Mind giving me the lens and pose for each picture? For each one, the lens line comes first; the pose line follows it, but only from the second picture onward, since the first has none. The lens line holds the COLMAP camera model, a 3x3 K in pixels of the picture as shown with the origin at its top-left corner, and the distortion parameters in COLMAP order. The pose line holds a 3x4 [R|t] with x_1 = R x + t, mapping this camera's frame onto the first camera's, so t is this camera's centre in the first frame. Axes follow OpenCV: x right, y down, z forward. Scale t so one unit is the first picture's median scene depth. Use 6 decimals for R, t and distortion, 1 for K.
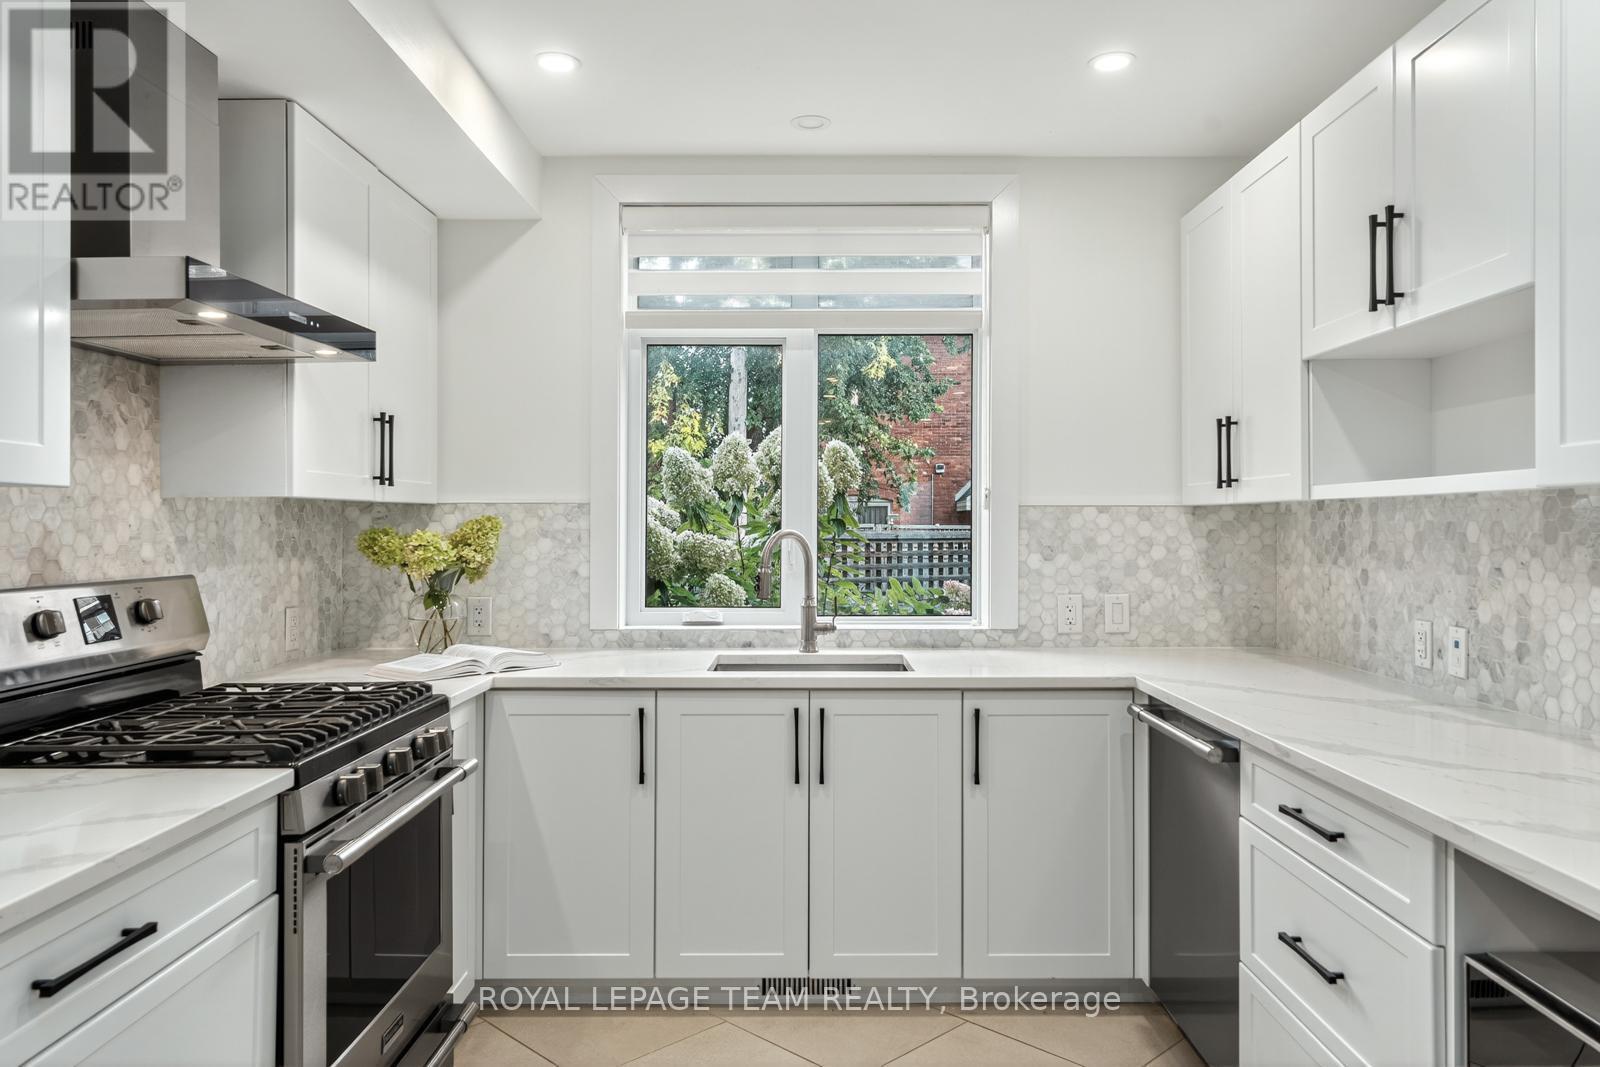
lens RADIAL K [[1110.4, 0, 804.2], [0, 1110.4, 503.5], [0, 0, 1]] dist [-0.010917, 0.003357]
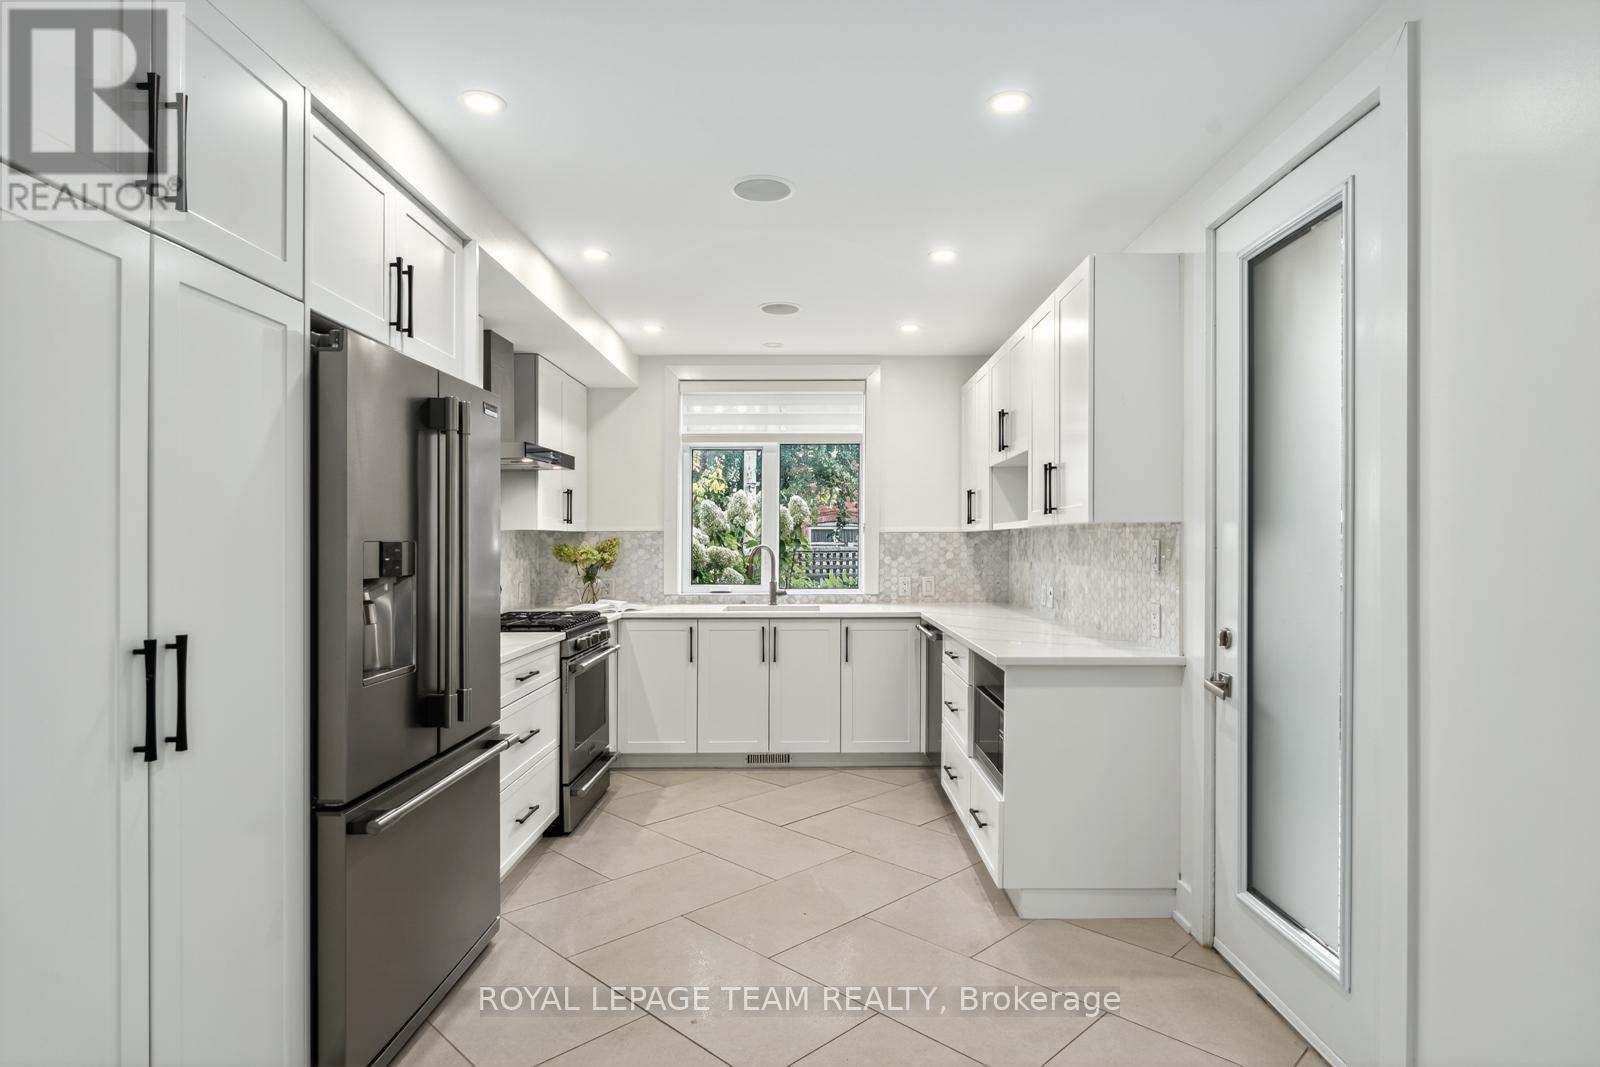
lens RADIAL K [[883.4, 0, 809.0], [0, 883.4, 539.2], [0, 0, 1]] dist [-0.002777, 0.000557]
pose [[0.999997, -0.002110, 0.000915, 0.072576], [0.002096, 0.999896, 0.014240, -0.008978], [-0.000945, -0.014238, 0.999898, -0.639402]]
